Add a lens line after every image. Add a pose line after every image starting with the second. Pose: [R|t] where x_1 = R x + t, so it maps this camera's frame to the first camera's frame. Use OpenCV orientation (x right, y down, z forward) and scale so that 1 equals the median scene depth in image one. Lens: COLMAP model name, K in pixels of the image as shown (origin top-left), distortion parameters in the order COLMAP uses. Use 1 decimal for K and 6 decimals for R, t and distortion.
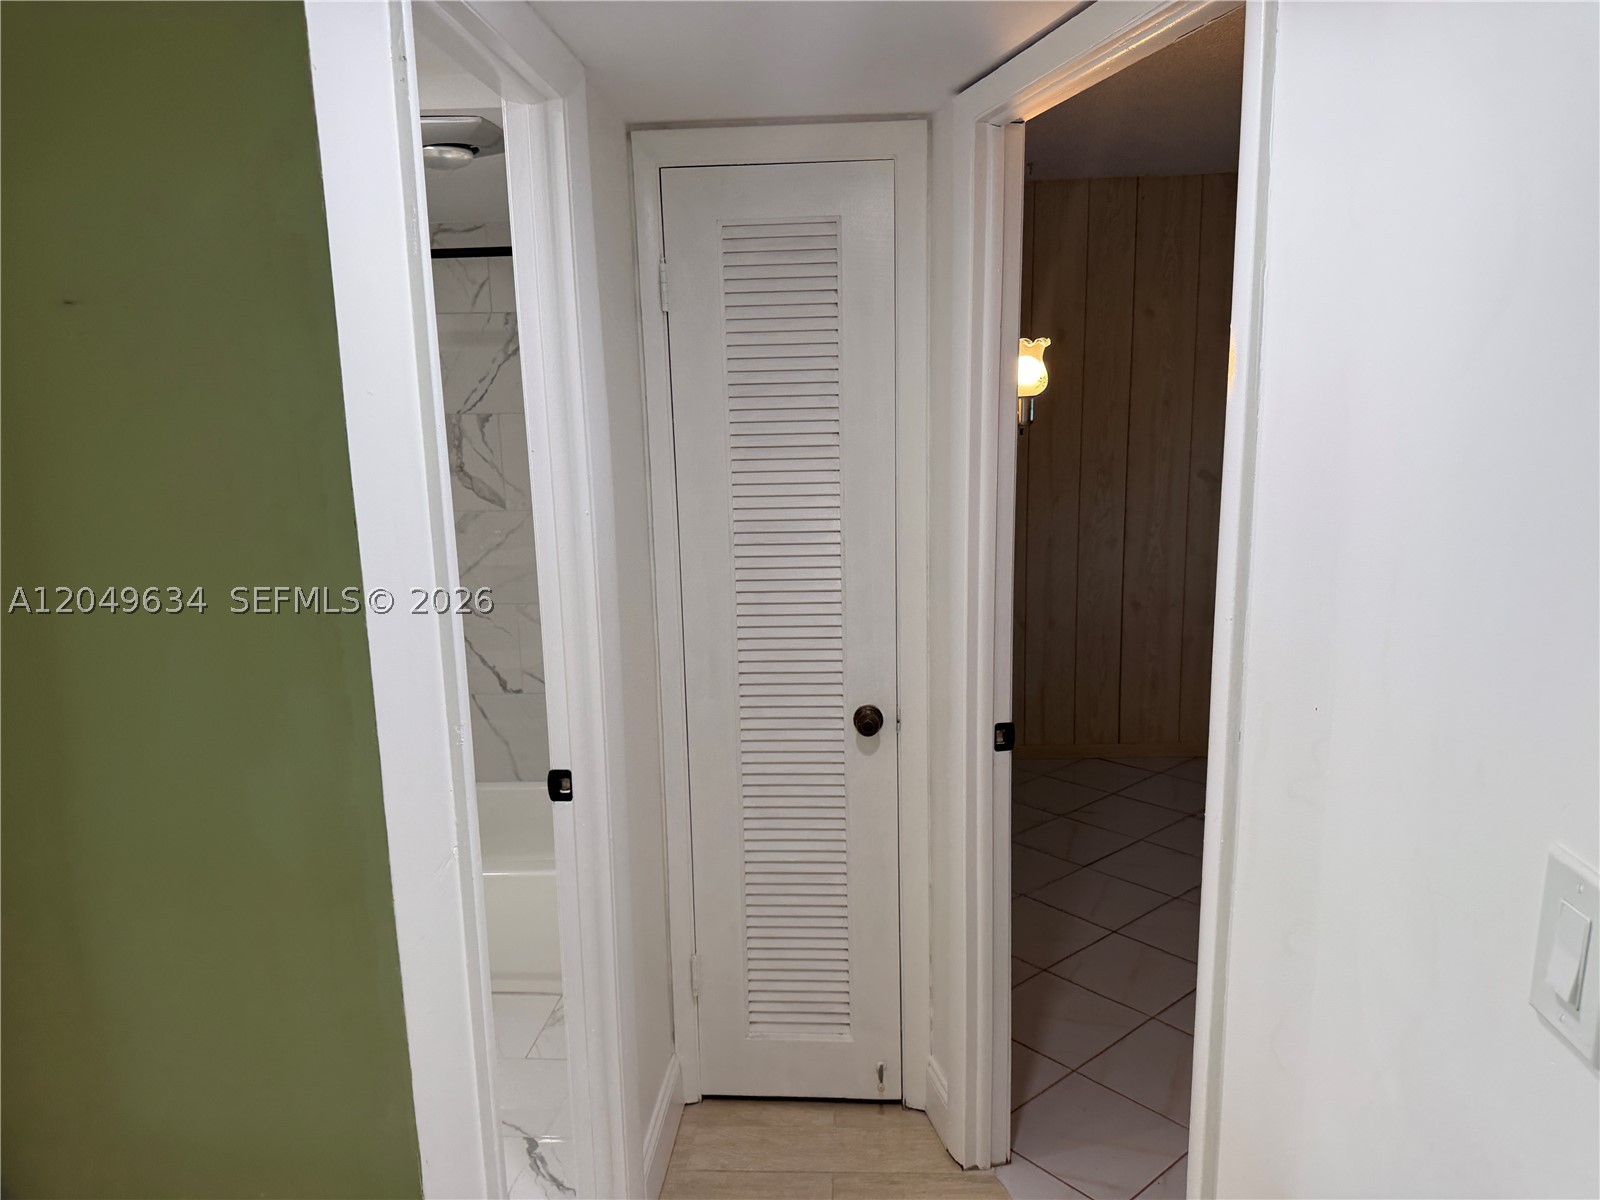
lens RADIAL K [[1116.2, 0, 801.7], [0, 1116.2, 604.9], [0, 0, 1]] dist [0.065567, -0.083434]
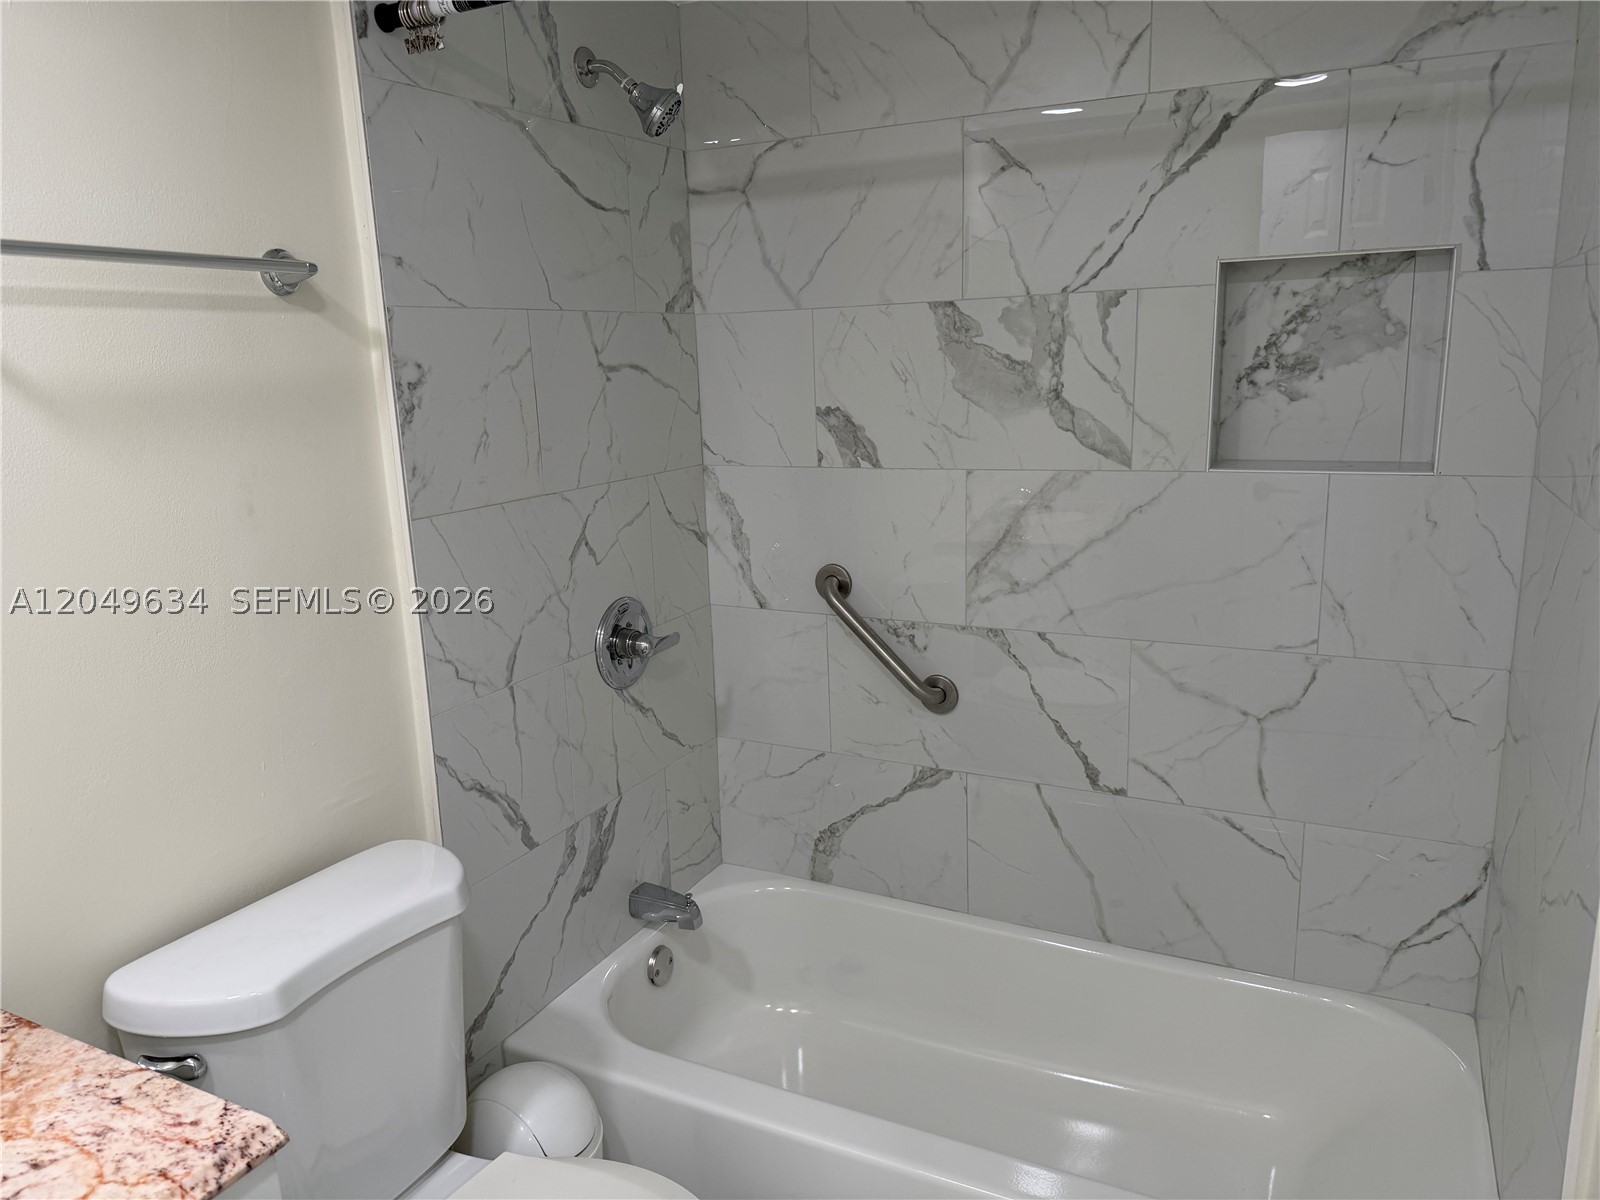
lens RADIAL K [[1116.2, 0, 782.8], [0, 1116.2, 604.2], [0, 0, 1]] dist [0.065567, -0.083434]
pose [[0.914148, 0.076337, -0.398129, -0.197363], [-0.064776, 0.996997, 0.042431, -0.031673], [0.400173, -0.012999, 0.916347, 0.430703]]
